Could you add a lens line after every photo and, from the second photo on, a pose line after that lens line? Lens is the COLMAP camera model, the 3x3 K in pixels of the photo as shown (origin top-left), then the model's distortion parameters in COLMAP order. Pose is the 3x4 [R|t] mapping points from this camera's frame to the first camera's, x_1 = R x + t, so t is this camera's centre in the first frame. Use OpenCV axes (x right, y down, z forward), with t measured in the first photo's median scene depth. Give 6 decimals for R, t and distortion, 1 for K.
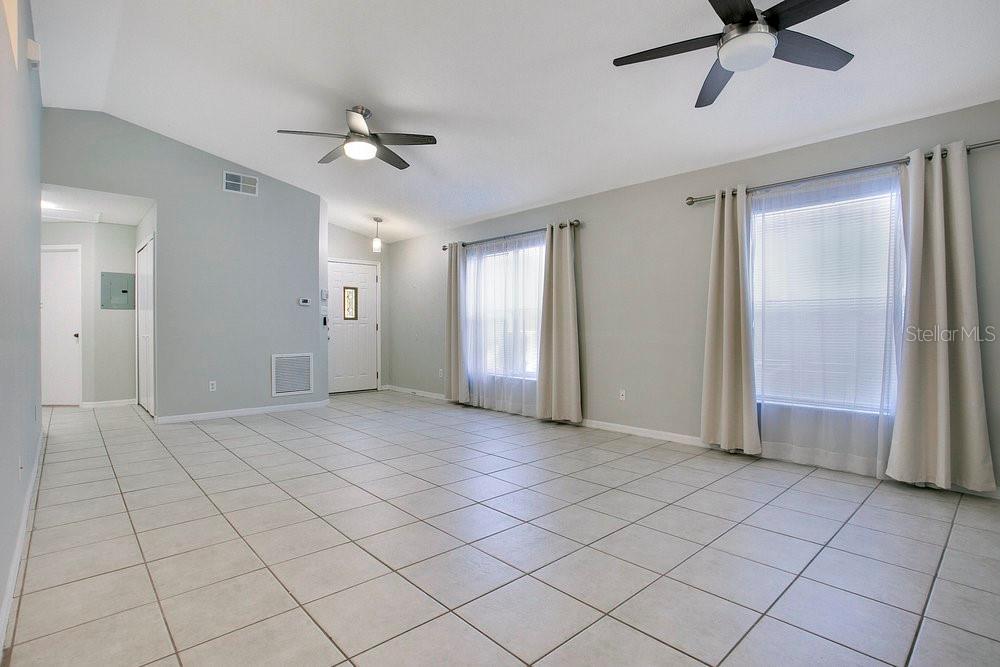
lens RADIAL K [[499.8, 0, 503.7], [0, 499.8, 326.3], [0, 0, 1]] dist [-0.070129, 0.030272]
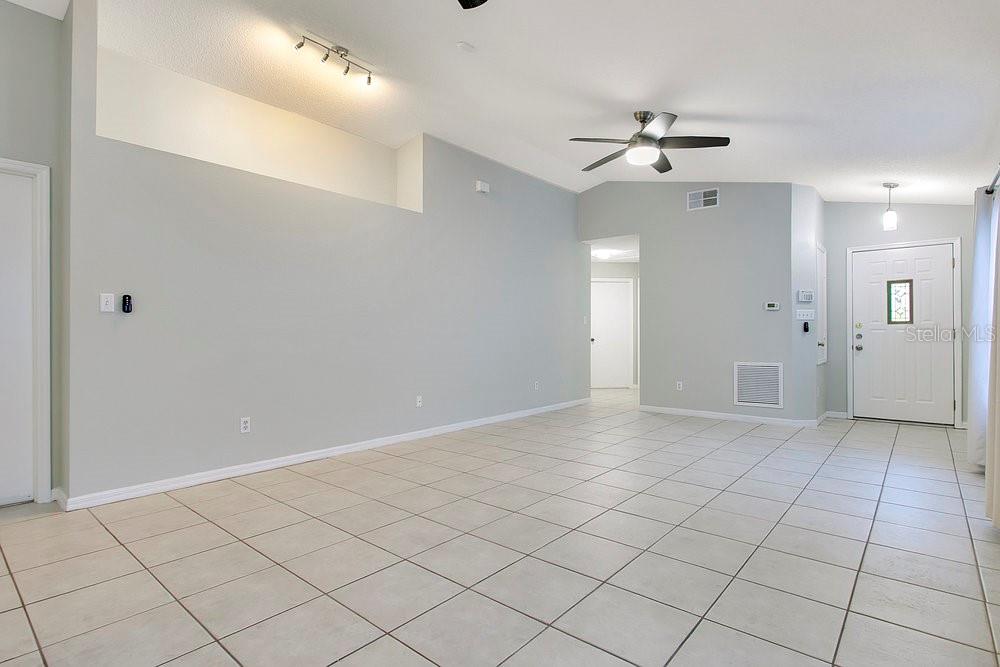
lens RADIAL K [[495.8, 0, 505.0], [0, 495.8, 336.0], [0, 0, 1]] dist [-0.000722, -0.000190]
pose [[0.117524, 0.005372, -0.993055, 0.449870], [0.003589, 0.999977, 0.005834, -0.002239], [0.993064, -0.004249, 0.117502, 0.414185]]
